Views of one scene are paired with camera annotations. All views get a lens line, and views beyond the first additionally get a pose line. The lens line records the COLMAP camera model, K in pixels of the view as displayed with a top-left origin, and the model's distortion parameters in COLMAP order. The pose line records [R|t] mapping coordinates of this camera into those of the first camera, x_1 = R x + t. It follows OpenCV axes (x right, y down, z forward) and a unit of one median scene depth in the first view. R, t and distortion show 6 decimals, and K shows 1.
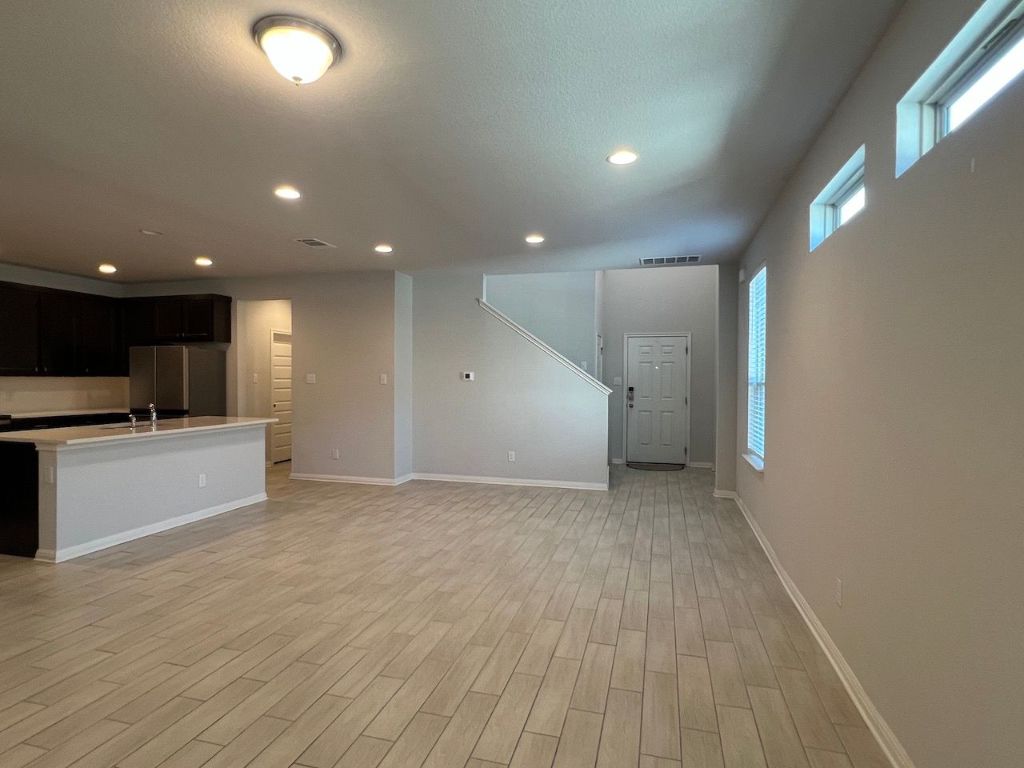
lens RADIAL K [[518.6, 0, 512.0], [0, 518.6, 384.0], [0, 0, 1]] dist [-0.001819, -0.000902]
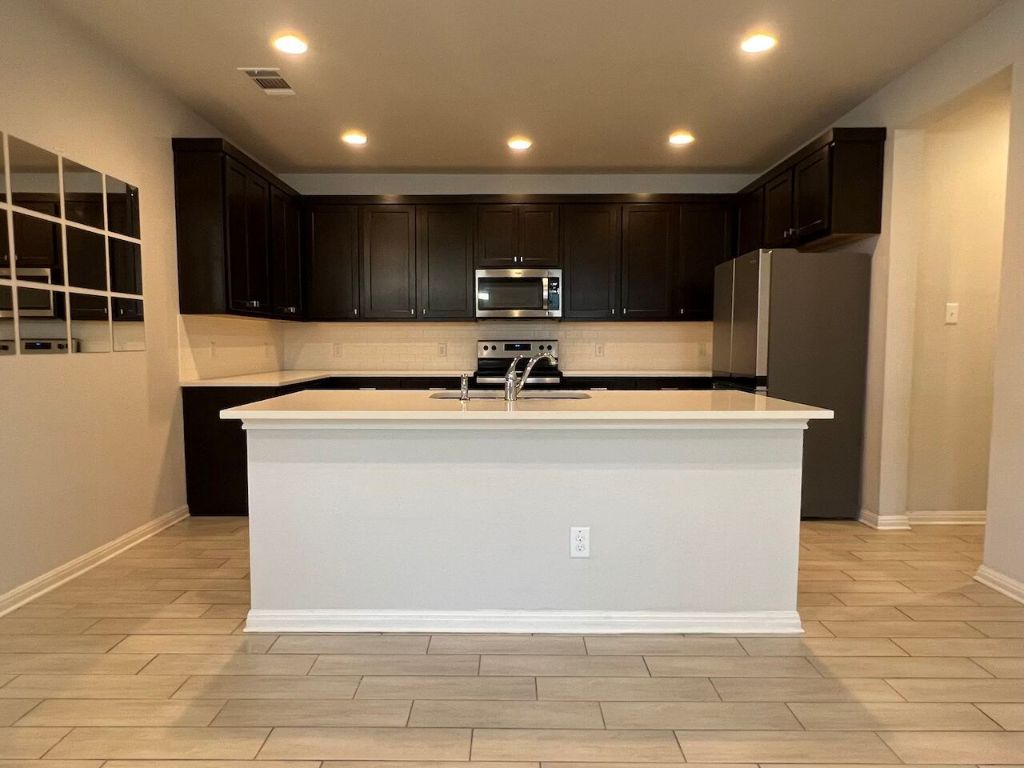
lens RADIAL K [[612.3, 0, 510.9], [0, 612.3, 395.0], [0, 0, 1]] dist [0.002347, 0.000631]
pose [[0.251922, 0.071635, -0.965093, -0.111696], [-0.006580, 0.997360, 0.072312, 0.026313], [0.967725, -0.011867, 0.251729, 0.617255]]
